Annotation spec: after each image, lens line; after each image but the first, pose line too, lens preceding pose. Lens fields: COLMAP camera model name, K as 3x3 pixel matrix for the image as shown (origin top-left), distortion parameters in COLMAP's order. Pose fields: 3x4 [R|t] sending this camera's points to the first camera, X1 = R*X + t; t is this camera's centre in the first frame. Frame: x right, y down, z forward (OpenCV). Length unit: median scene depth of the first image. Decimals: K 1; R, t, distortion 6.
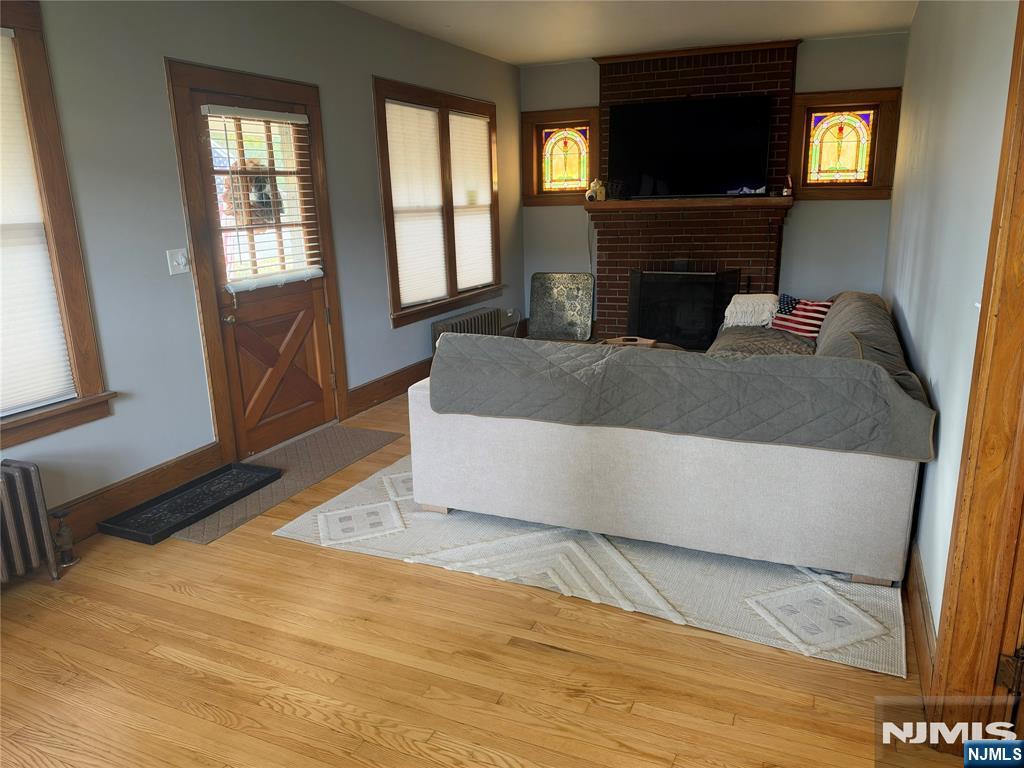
lens RADIAL K [[750.6, 0, 512.0], [0, 750.6, 384.0], [0, 0, 1]] dist [0.002533, -0.003336]
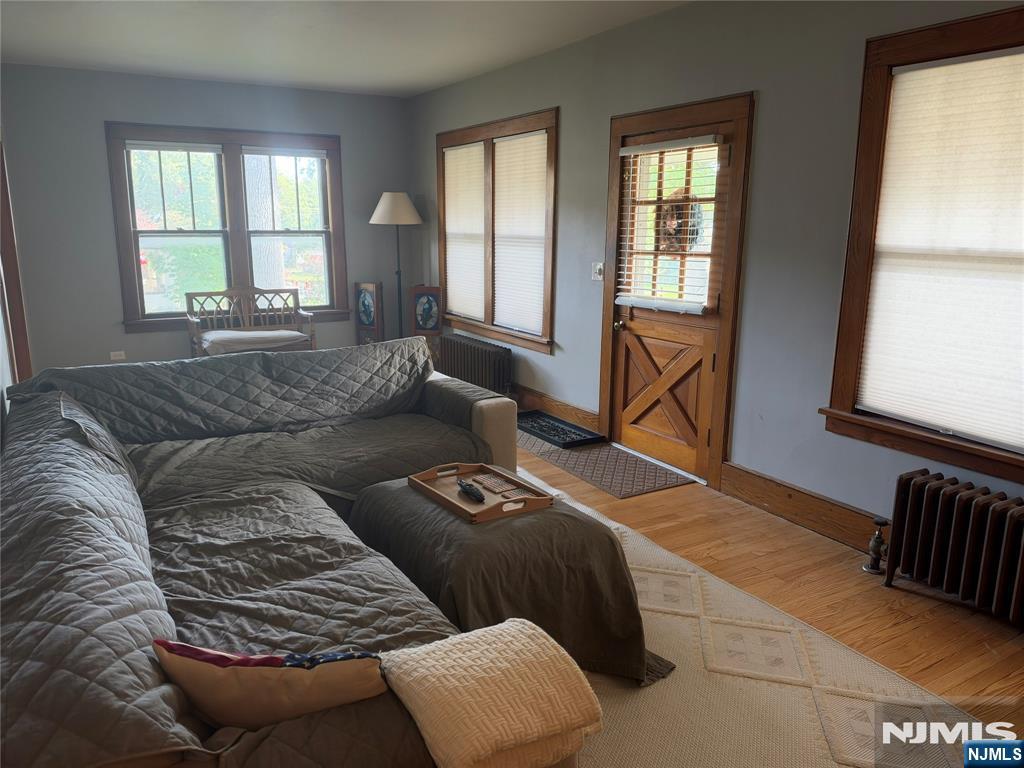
lens RADIAL K [[736.9, 0, 512.5], [0, 736.9, 397.7], [0, 0, 1]] dist [0.036982, -0.002897]
pose [[-0.561995, 0.198435, -0.802985, 0.661369], [-0.206160, 0.906554, 0.368317, -0.366873], [0.801036, 0.372536, -0.468570, 1.404053]]
